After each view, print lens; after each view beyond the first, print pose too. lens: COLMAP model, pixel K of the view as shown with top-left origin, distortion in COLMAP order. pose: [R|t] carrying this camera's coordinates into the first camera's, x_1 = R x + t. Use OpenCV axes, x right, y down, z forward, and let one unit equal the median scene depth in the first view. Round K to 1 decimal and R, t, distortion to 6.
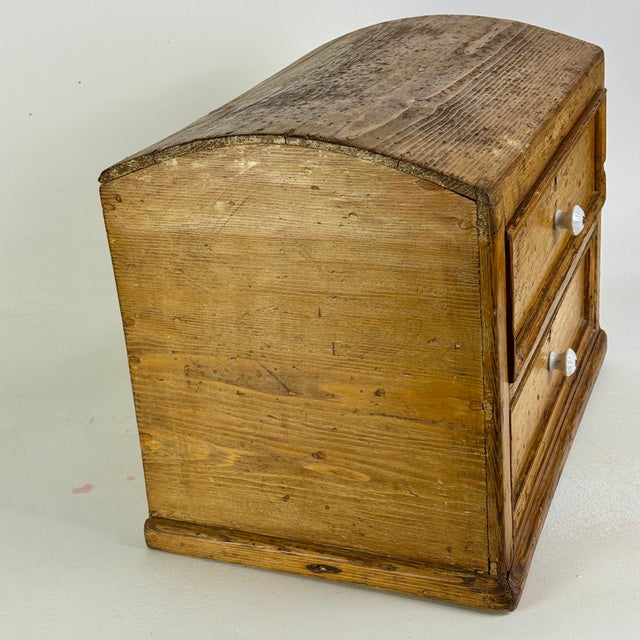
lens RADIAL K [[1222.6, 0, 321.3], [0, 1222.6, 319.4], [0, 0, 1]] dist [0.133798, 0.000000]
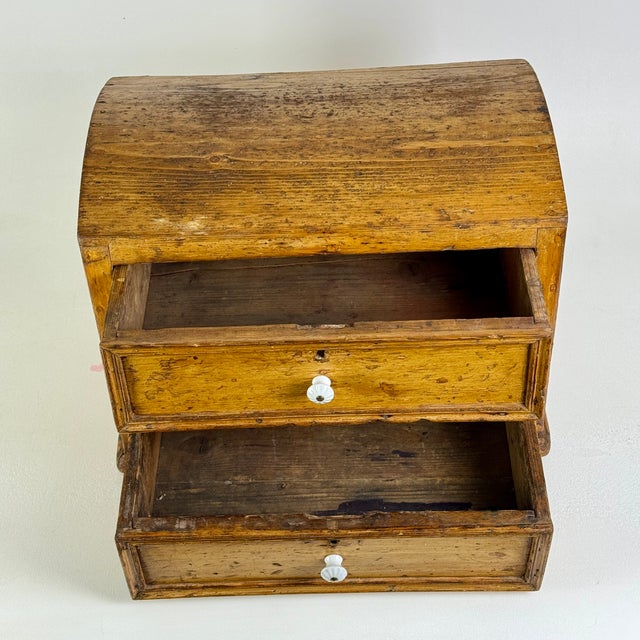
lens RADIAL K [[1222.6, 0, 320.7], [0, 1222.6, 321.4], [0, 0, 1]] dist [0.133798, 0.000000]
pose [[0.371179, 0.658601, -0.654577, 1.078870], [-0.355971, 0.752005, 0.554774, -0.801113], [0.857619, 0.027090, 0.513571, 0.420876]]
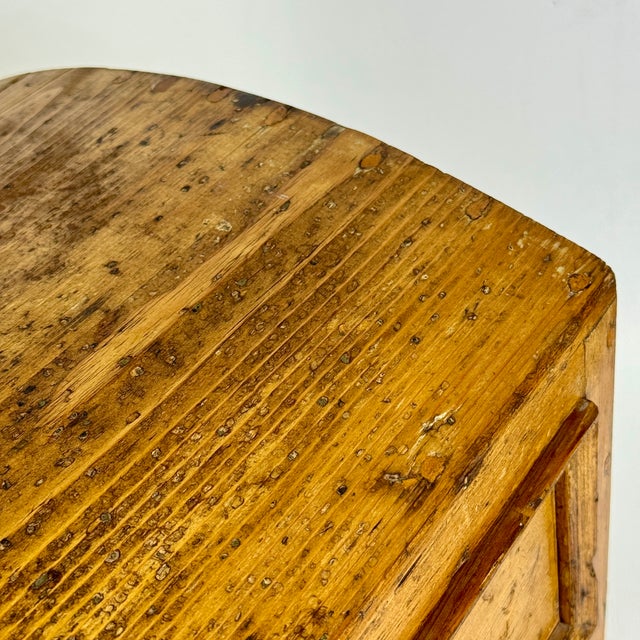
lens RADIAL K [[1222.6, 0, 325.2], [0, 1222.6, 319.0], [0, 0, 1]] dist [0.133798, 0.000000]
pose [[0.973607, 0.118622, -0.194981, 0.277046], [-0.057019, 0.953651, 0.295463, -0.381377], [0.220992, -0.276547, 0.935246, 0.848734]]
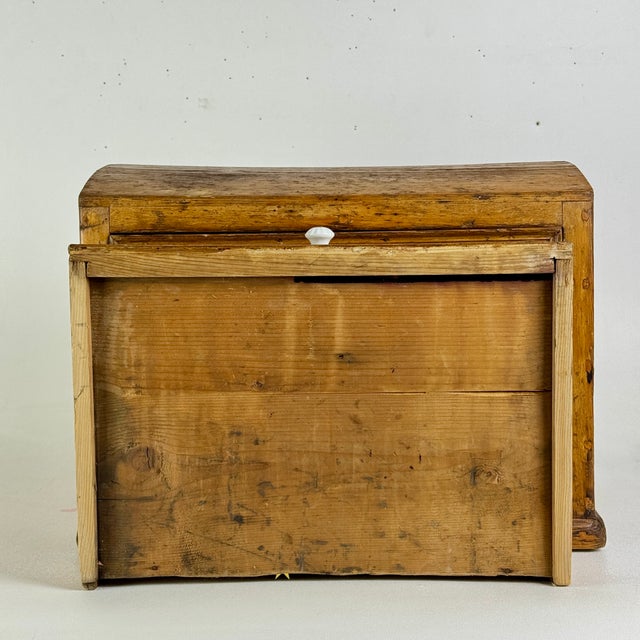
lens RADIAL K [[1222.6, 0, 307.4], [0, 1222.6, 311.4], [0, 0, 1]] dist [0.133798, 0.000000]
pose [[0.333689, 0.134851, -0.932988, 1.317664], [-0.379636, 0.925134, -0.002063, -0.065712], [0.862860, 0.354884, 0.359901, 0.648498]]
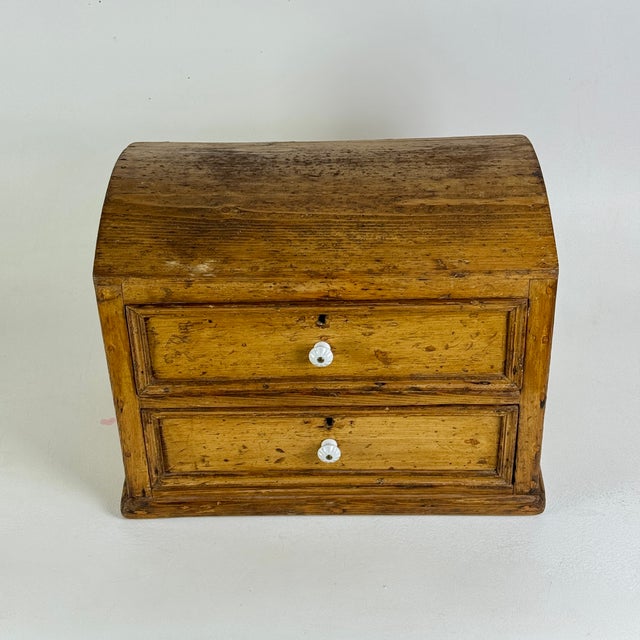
lens RADIAL K [[1222.6, 0, 322.3], [0, 1222.6, 325.4], [0, 0, 1]] dist [0.133798, 0.000000]
pose [[0.341777, 0.591765, -0.730070, 1.190933], [-0.368900, 0.798977, 0.474920, -0.759181], [0.864350, 0.107006, 0.491374, 0.418881]]
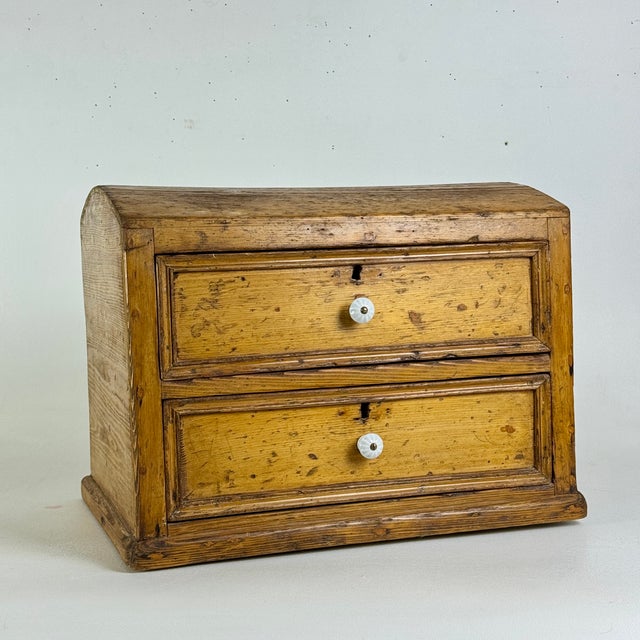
lens RADIAL K [[1222.6, 0, 332.3], [0, 1222.6, 308.3], [0, 0, 1]] dist [0.133798, 0.000000]
pose [[0.644150, 0.102877, -0.757949, 1.163162], [-0.315364, 0.938492, -0.140633, 0.098634], [0.696861, 0.329619, 0.636974, 0.256772]]
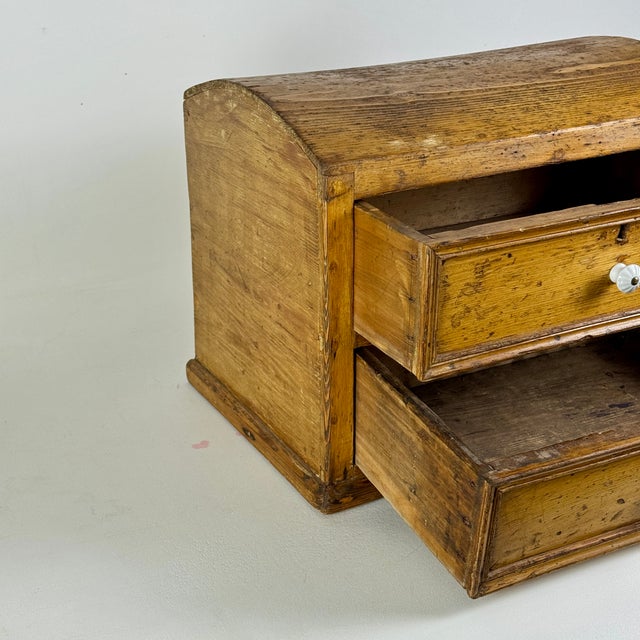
lens RADIAL K [[1222.6, 0, 315.9], [0, 1222.6, 321.4], [0, 0, 1]] dist [0.133798, 0.000000]
pose [[0.758630, 0.319100, -0.568028, 0.754775], [-0.304210, 0.944463, 0.124281, -0.088742], [0.576139, 0.078517, 0.813571, -0.005690]]
